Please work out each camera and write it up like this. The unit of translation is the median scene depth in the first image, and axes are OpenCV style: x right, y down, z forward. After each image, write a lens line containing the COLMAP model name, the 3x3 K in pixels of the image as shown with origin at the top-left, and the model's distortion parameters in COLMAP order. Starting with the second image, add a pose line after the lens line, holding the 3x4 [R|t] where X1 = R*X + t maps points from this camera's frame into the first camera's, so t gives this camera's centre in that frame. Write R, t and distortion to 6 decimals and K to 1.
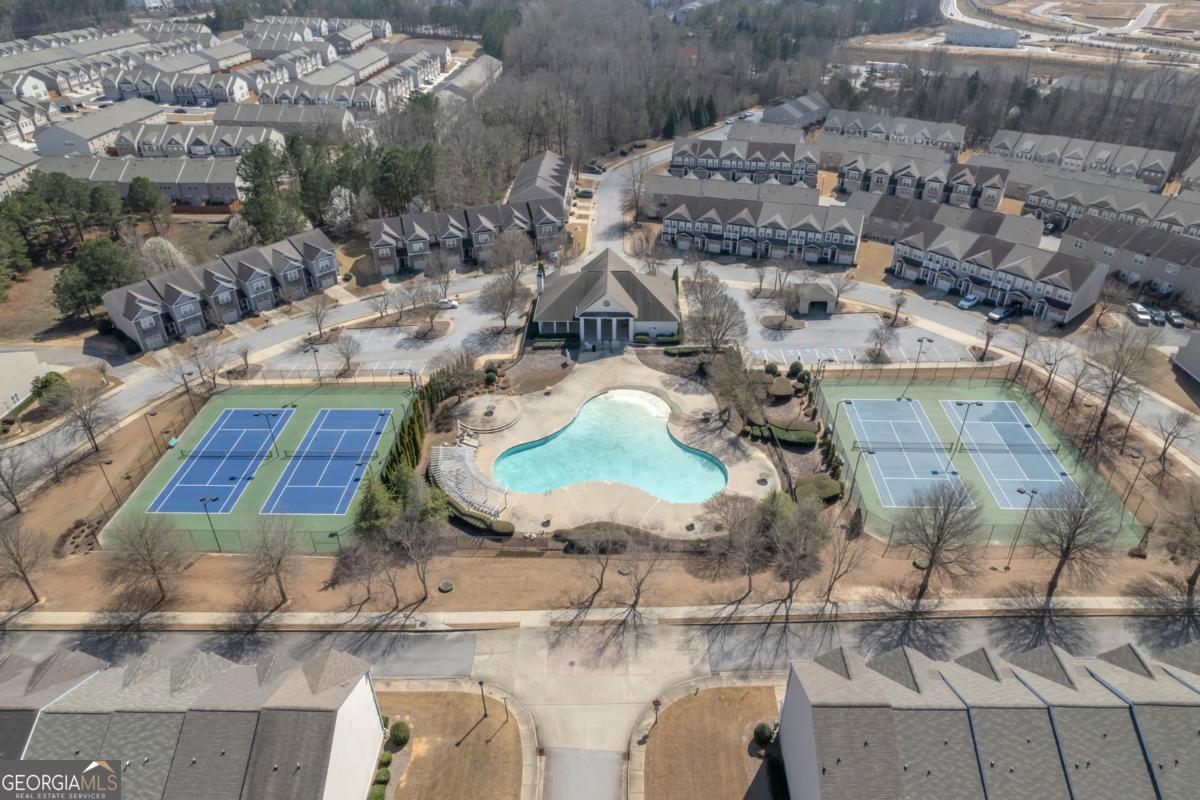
lens RADIAL K [[763.3, 0, 600.0], [0, 763.3, 400.0], [0, 0, 1]] dist [-0.001643, 0.000563]
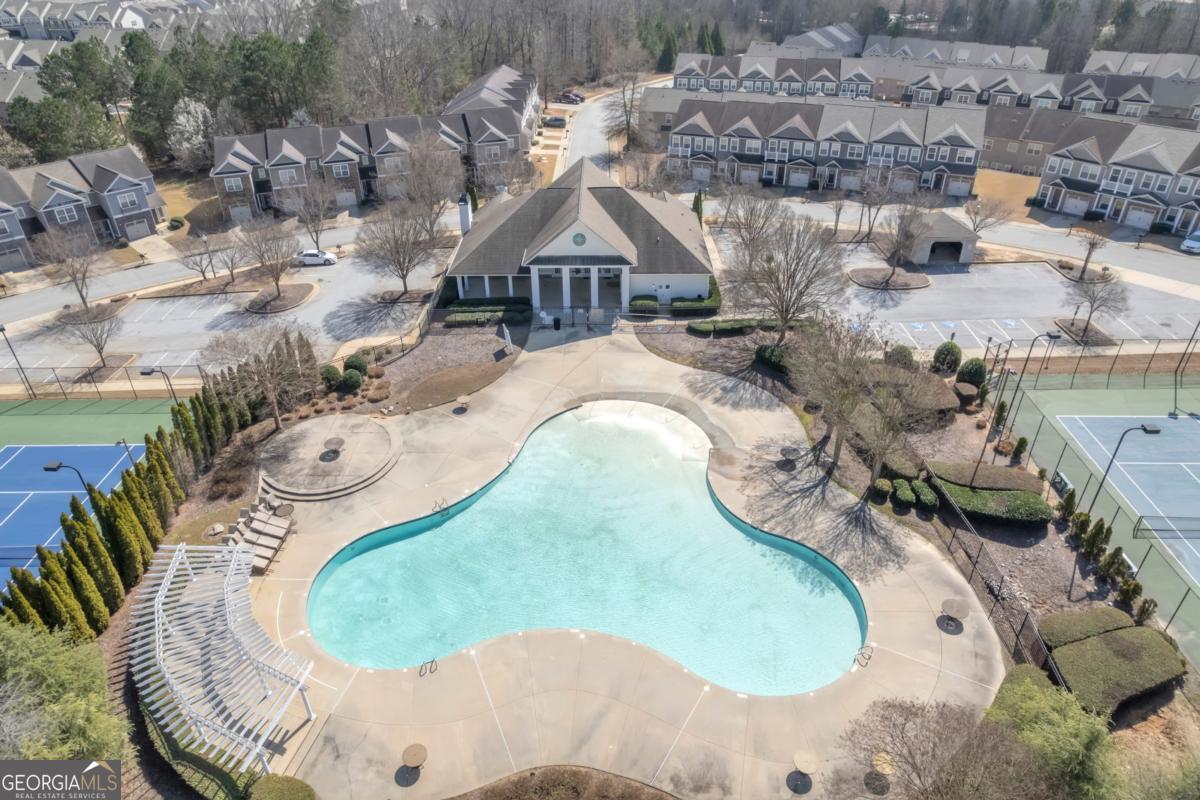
lens RADIAL K [[763.3, 0, 600.0], [0, 763.3, 400.0], [0, 0, 1]] dist [-0.001643, 0.000563]
pose [[0.999807, -0.010579, 0.016536, 0.012745], [0.010588, 0.999944, -0.000481, -0.012701], [-0.016530, 0.000656, 0.999863, 0.451566]]
